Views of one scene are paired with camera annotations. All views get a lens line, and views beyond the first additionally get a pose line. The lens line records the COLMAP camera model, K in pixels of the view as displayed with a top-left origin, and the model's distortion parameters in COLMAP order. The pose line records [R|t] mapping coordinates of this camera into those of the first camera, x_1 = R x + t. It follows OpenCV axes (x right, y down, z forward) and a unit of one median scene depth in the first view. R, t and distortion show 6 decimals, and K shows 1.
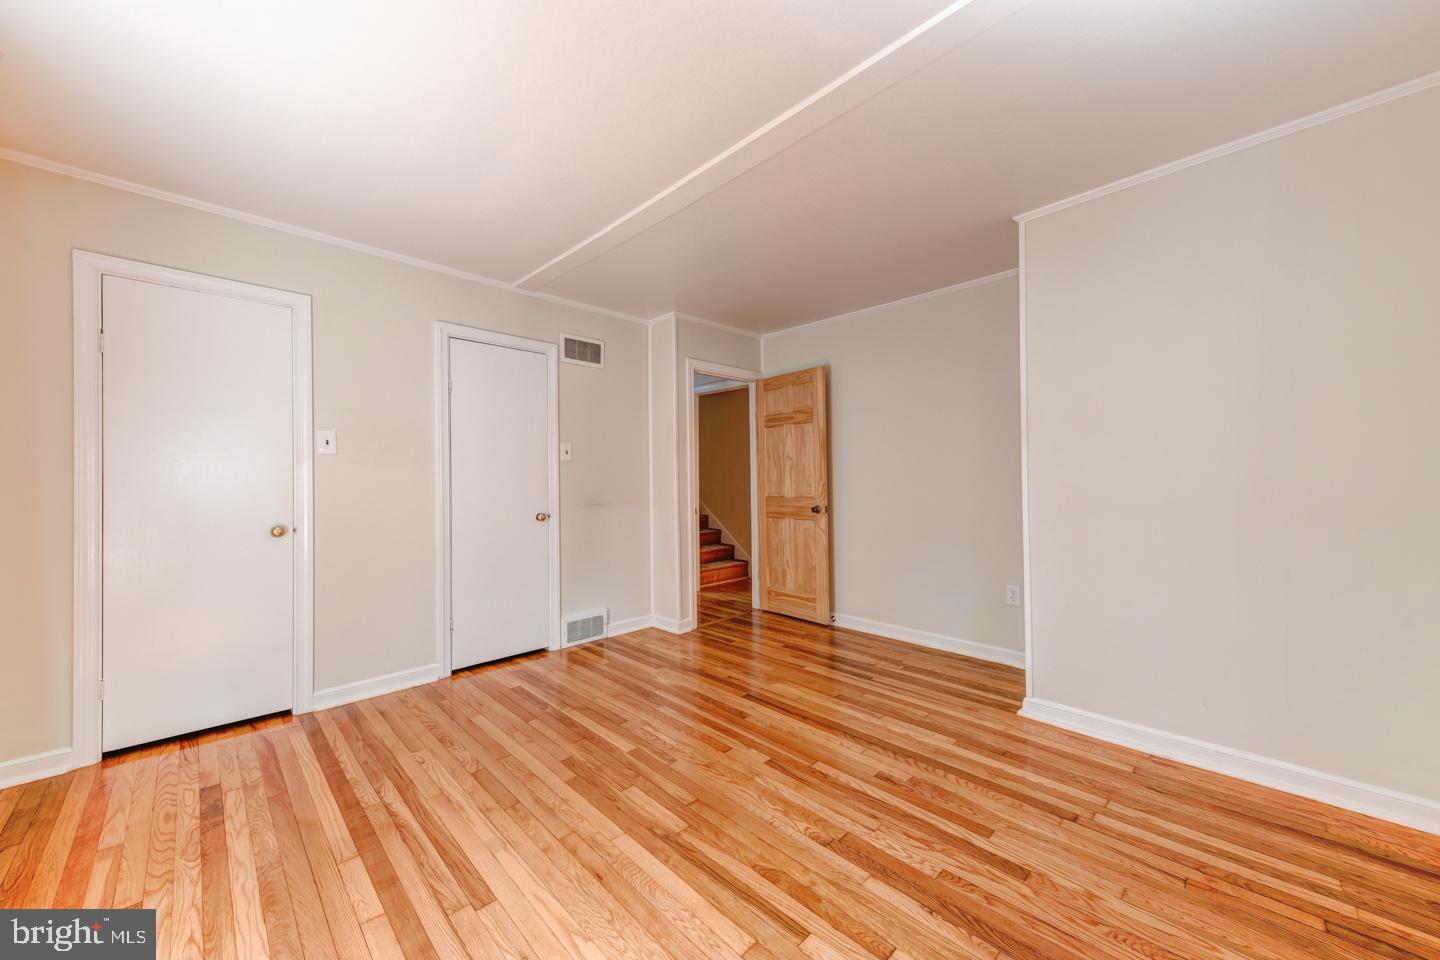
lens RADIAL K [[519.0, 0, 720.9], [0, 519.0, 479.4], [0, 0, 1]] dist [0.018450, -0.000363]
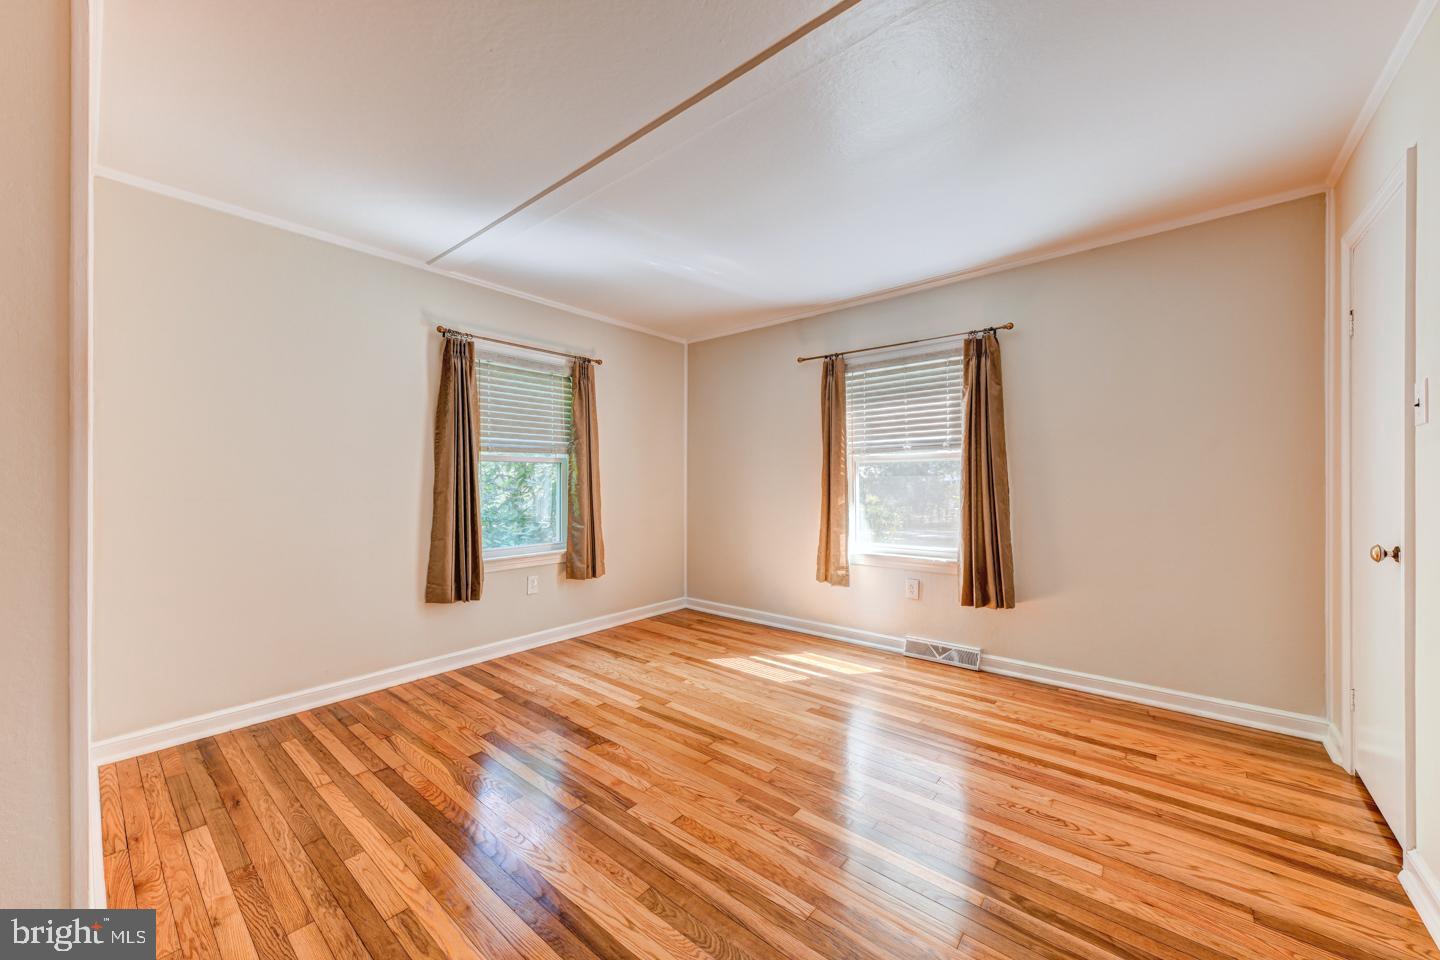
lens RADIAL K [[519.0, 0, 720.1], [0, 519.0, 480.7], [0, 0, 1]] dist [0.018450, -0.000363]
pose [[-0.995394, 0.011399, -0.095187, 0.020823], [0.011491, 0.999934, -0.000424, 0.002904], [0.095176, -0.001516, -0.995459, 1.977055]]
